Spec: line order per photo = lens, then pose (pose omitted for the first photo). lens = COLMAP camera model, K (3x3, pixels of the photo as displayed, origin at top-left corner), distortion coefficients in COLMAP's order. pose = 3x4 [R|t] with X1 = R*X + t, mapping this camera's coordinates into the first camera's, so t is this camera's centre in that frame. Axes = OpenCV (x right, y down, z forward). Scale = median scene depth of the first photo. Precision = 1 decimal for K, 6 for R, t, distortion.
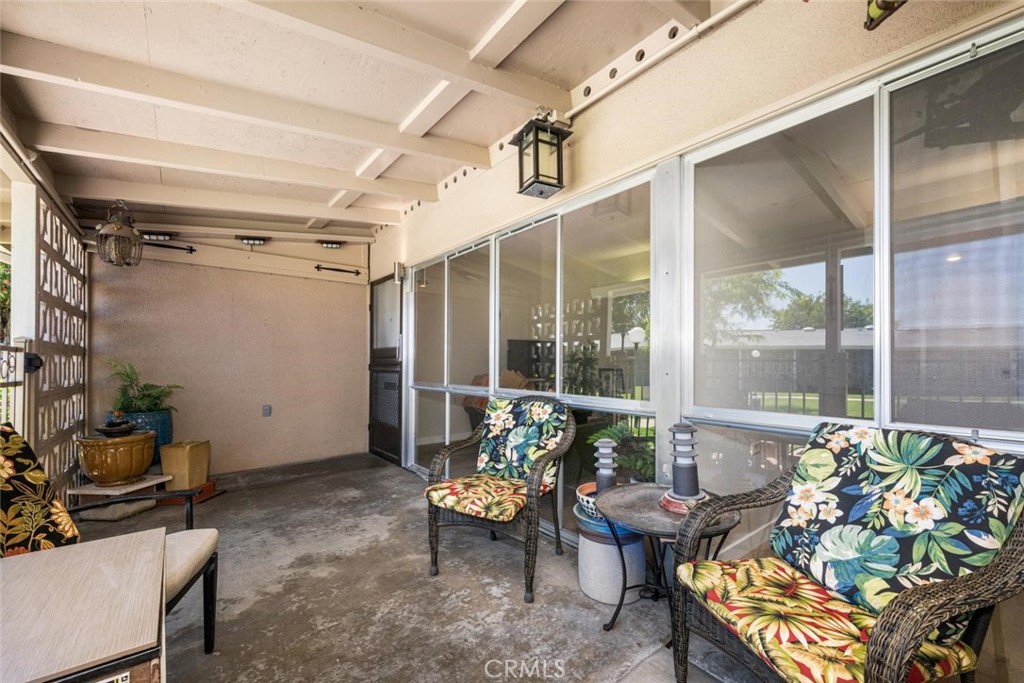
lens RADIAL K [[419.9, 0, 514.5], [0, 419.9, 352.5], [0, 0, 1]] dist [-0.000660, -0.000070]
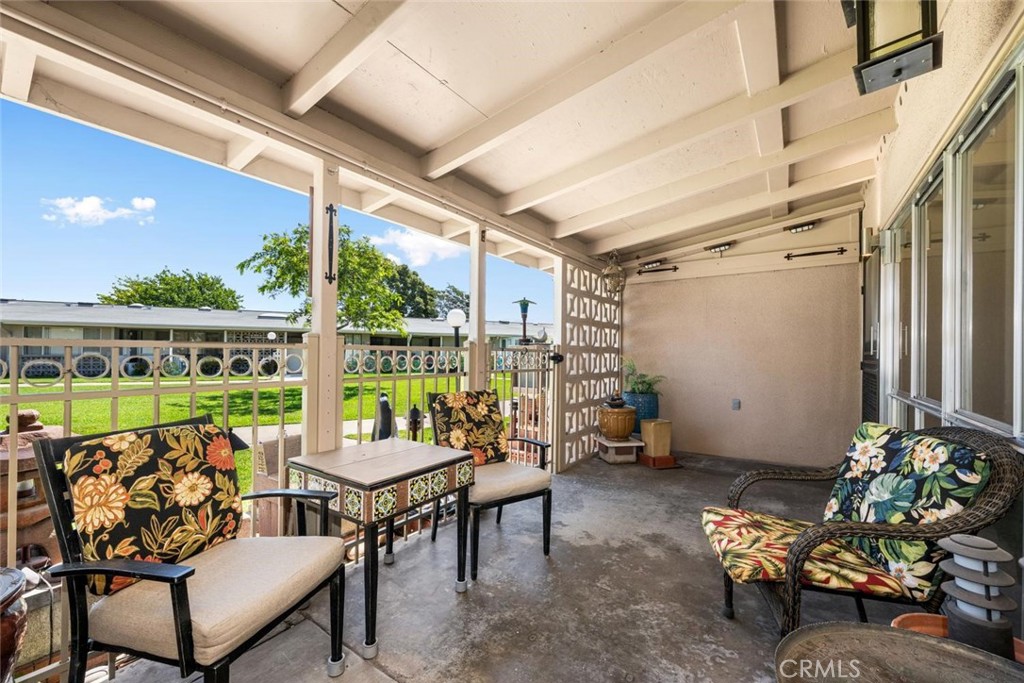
lens RADIAL K [[404.1, 0, 512.0], [0, 404.1, 341.5], [0, 0, 1]] dist [0.000181, 0.000152]
pose [[0.275063, -0.029101, -0.960986, 0.420954], [0.017630, 0.999526, -0.025222, -0.006481], [0.961265, -0.010005, 0.275446, 0.321797]]
